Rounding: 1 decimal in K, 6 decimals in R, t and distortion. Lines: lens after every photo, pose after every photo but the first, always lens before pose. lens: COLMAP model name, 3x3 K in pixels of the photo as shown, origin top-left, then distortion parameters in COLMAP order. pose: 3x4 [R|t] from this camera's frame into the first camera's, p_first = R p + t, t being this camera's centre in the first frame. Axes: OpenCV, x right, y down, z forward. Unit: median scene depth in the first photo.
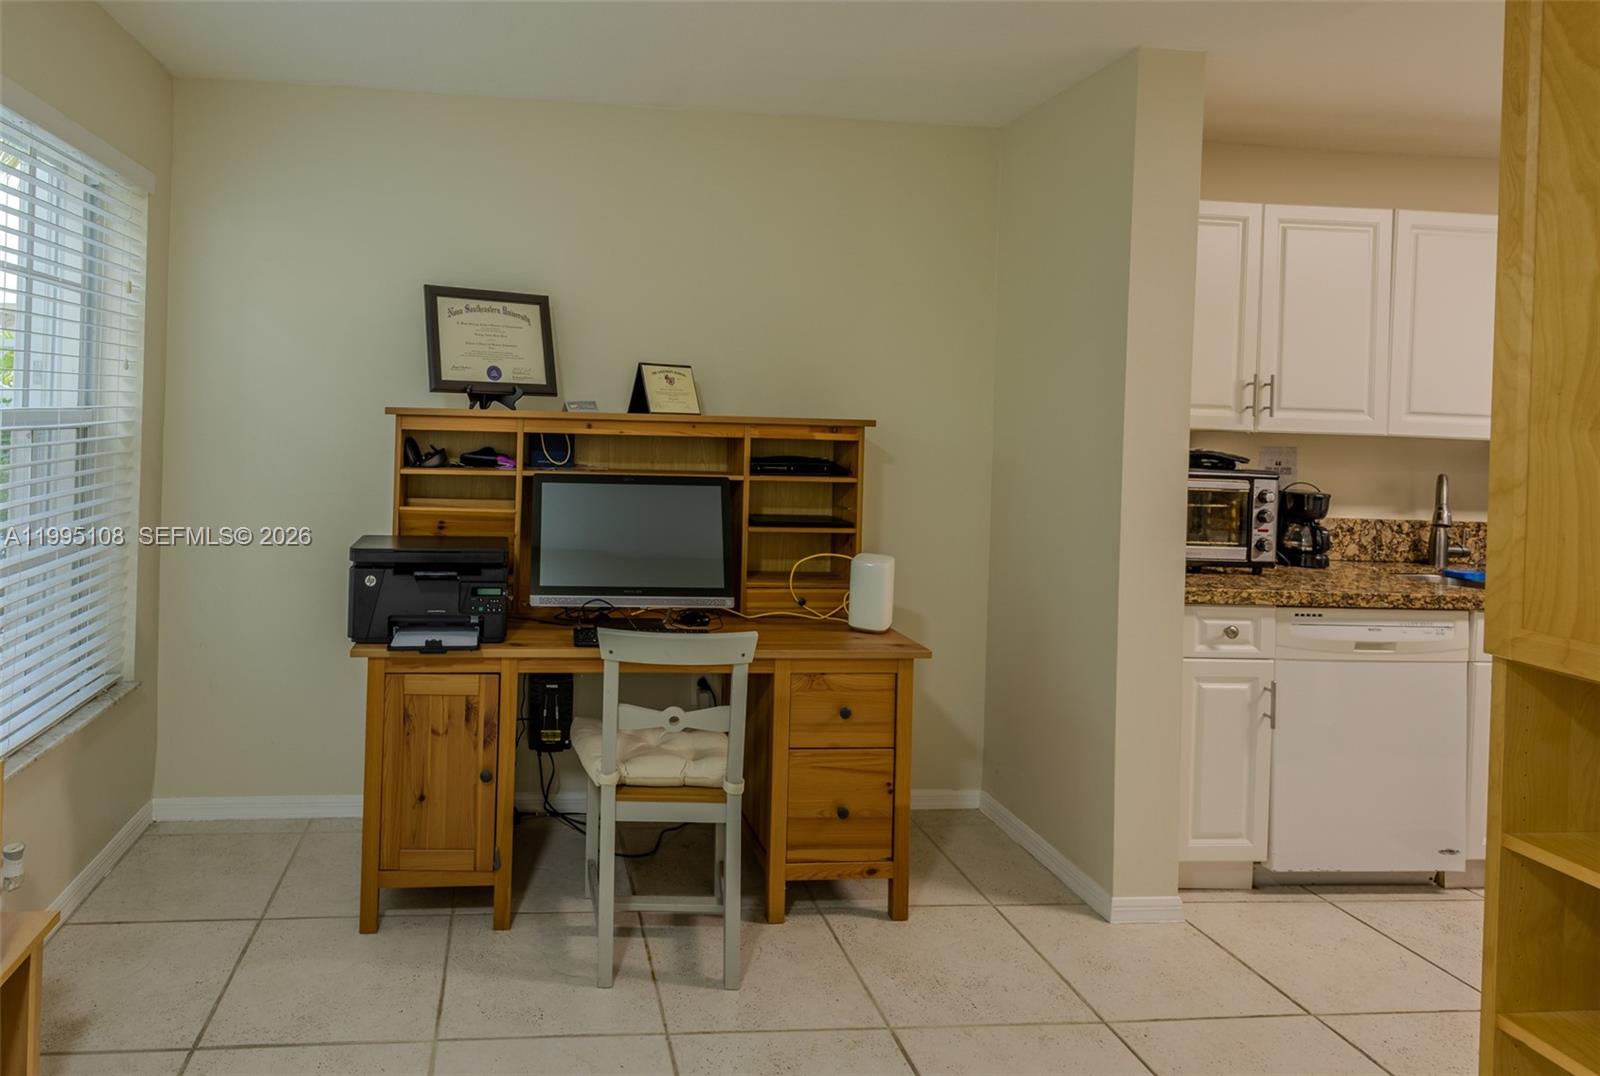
lens RADIAL K [[930.8, 0, 600.4], [0, 930.8, 414.9], [0, 0, 1]] dist [0.013485, -0.004022]
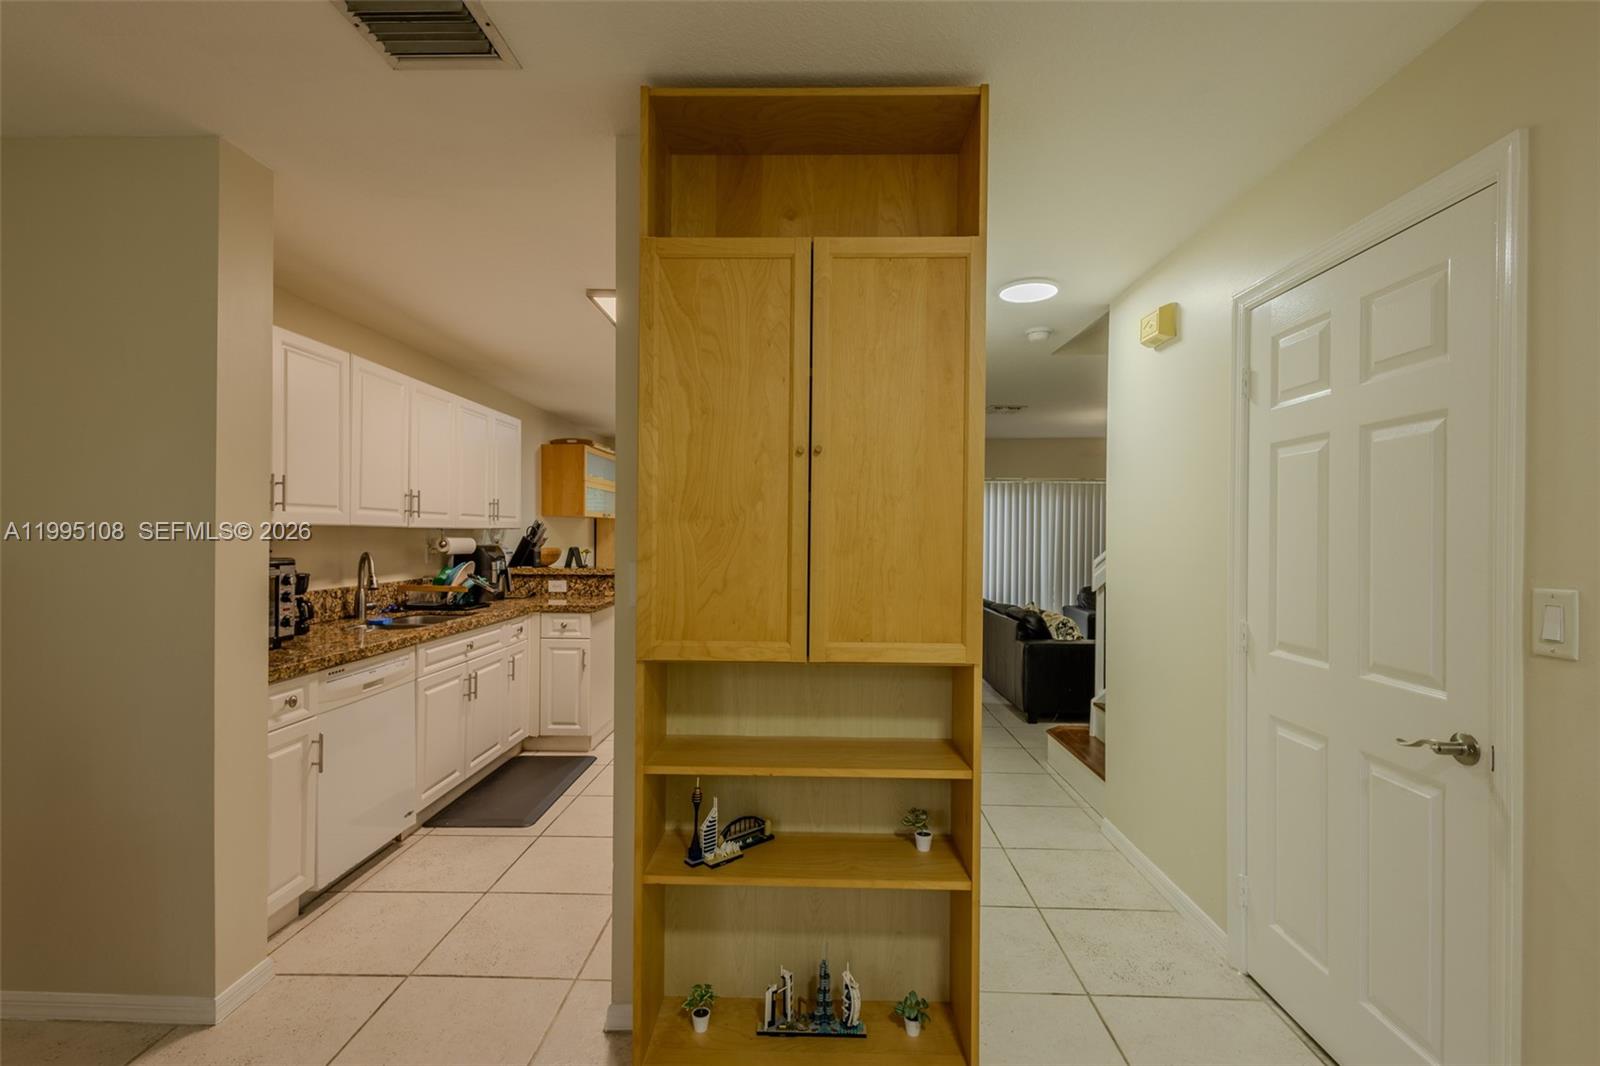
lens RADIAL K [[732.6, 0, 800.1], [0, 732.6, 536.2], [0, 0, 1]] dist [0.013688, -0.004421]
pose [[0.113276, -0.035641, 0.992924, -0.130442], [-0.003875, 0.999333, 0.036313, -0.002822], [-0.993556, -0.007961, 0.113062, 0.279224]]
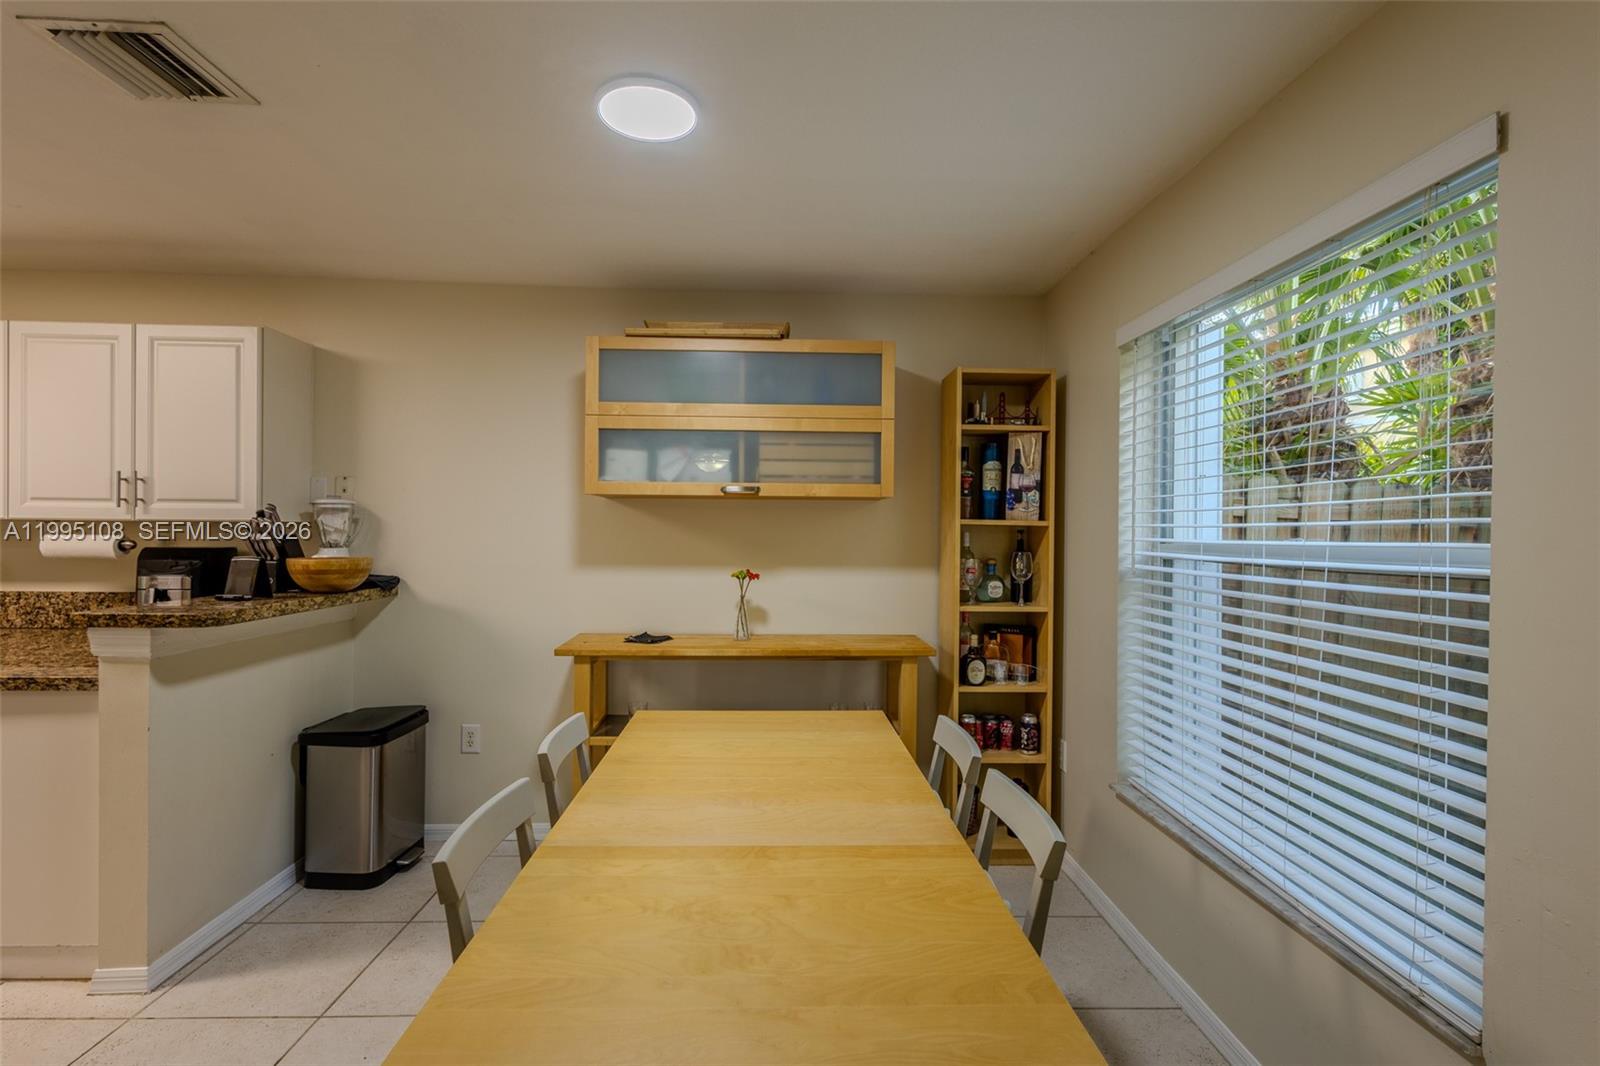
lens RADIAL K [[732.6, 0, 789.5], [0, 732.6, 532.2], [0, 0, 1]] dist [0.013688, -0.004421]
pose [[0.998094, -0.024813, -0.056496, 2.368694], [0.024779, 0.999692, -0.001301, 0.081842], [0.056511, -0.000102, 0.998402, 0.192462]]
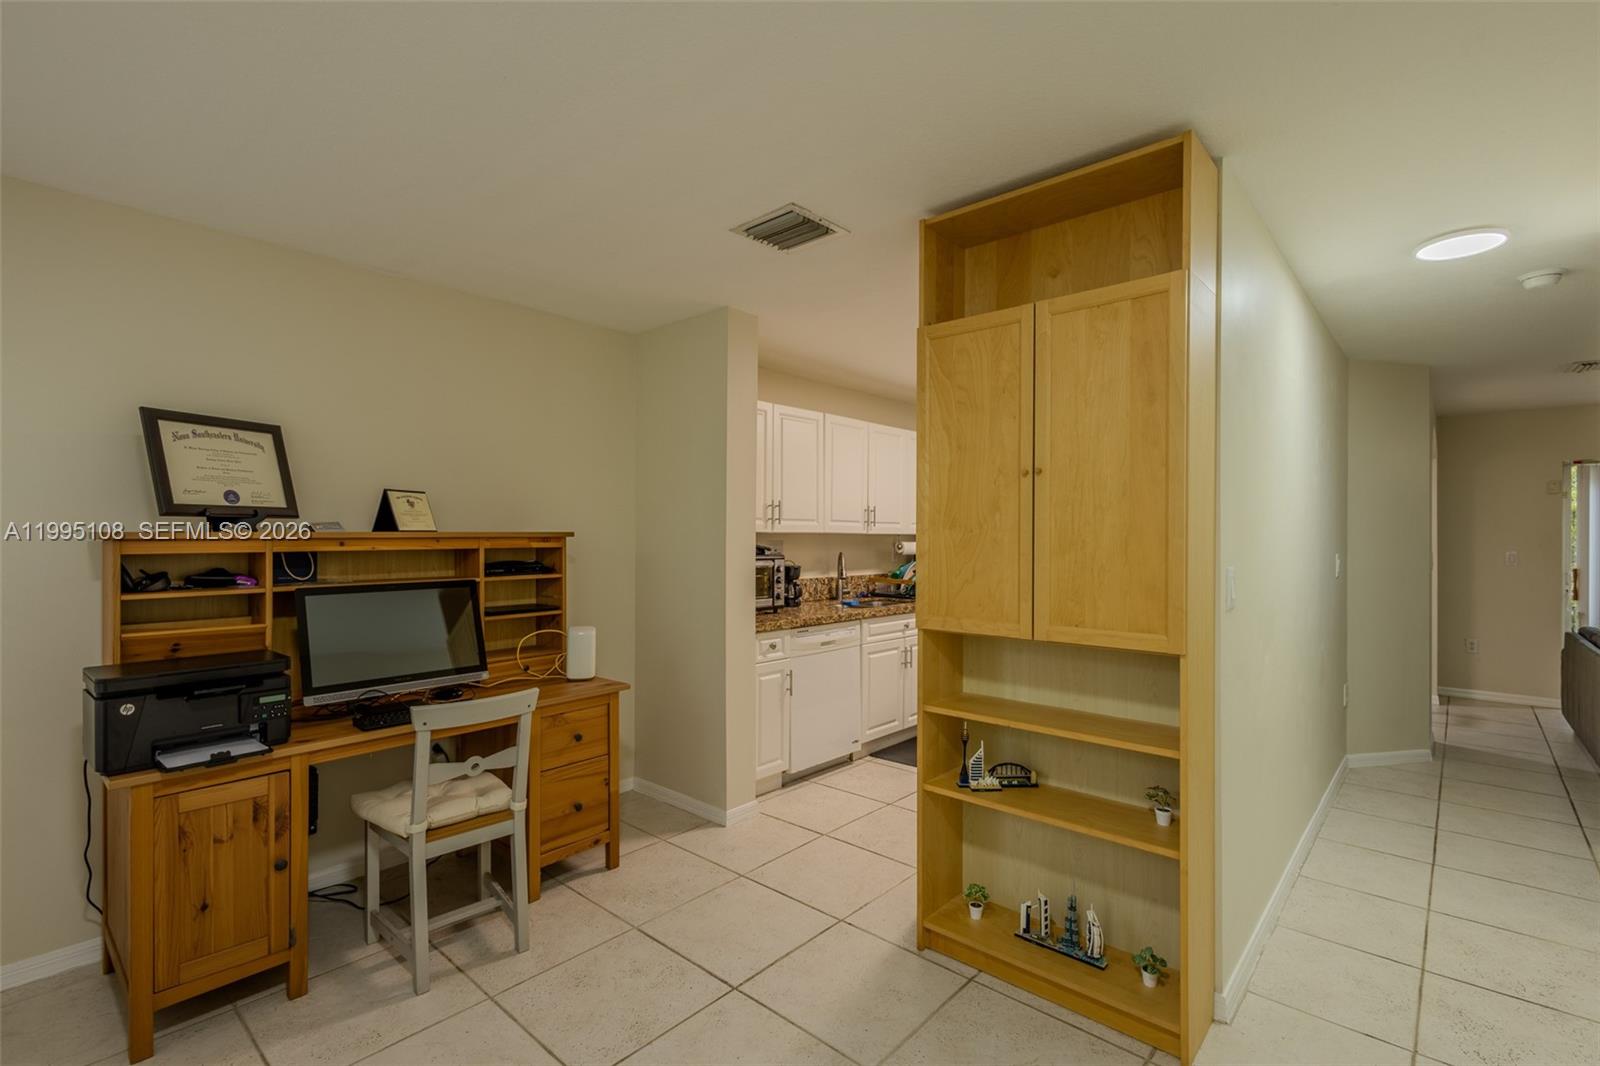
lens RADIAL K [[732.6, 0, 804.4], [0, 732.6, 536.2], [0, 0, 1]] dist [0.013688, -0.004421]
pose [[0.725798, -0.030876, 0.687215, -0.224525], [0.020518, 0.999519, 0.023237, -0.007101], [-0.687602, -0.002765, 0.726083, -0.048651]]
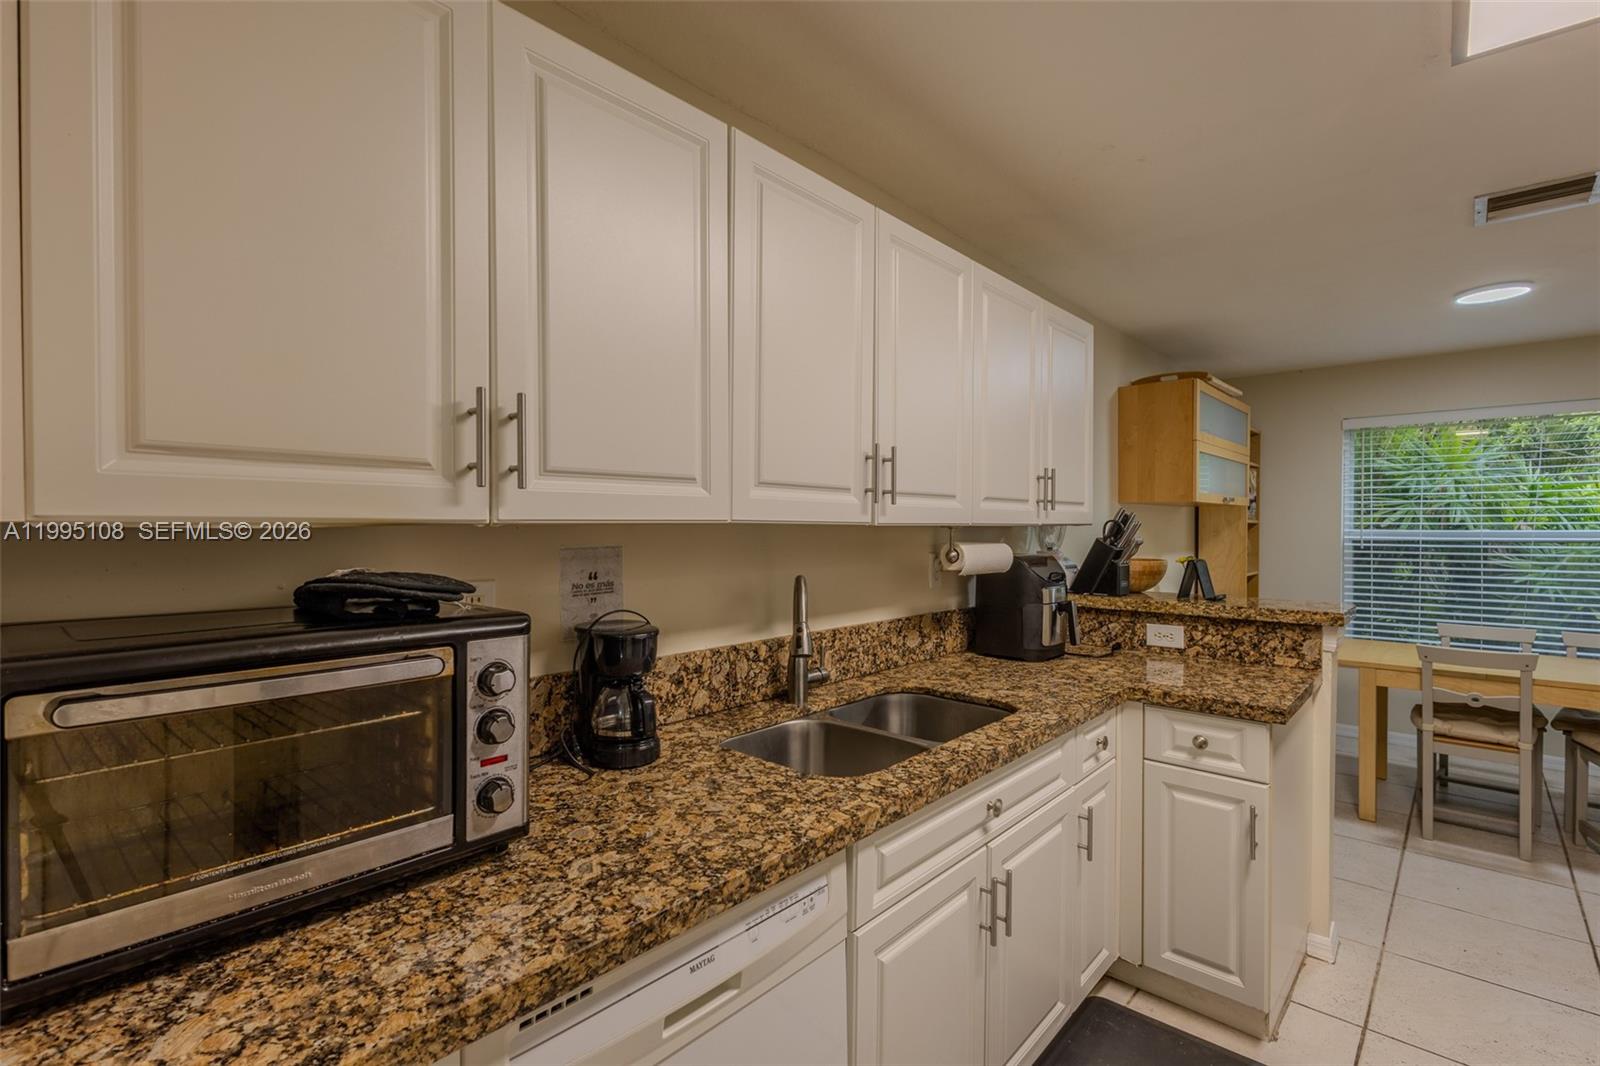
lens RADIAL K [[732.6, 0, 799.9], [0, 732.6, 534.9], [0, 0, 1]] dist [0.013688, -0.004421]
pose [[0.735103, -0.041766, 0.676667, 0.622827], [0.023086, 0.999064, 0.036585, 0.015479], [-0.677562, -0.011272, 0.735379, 0.704898]]
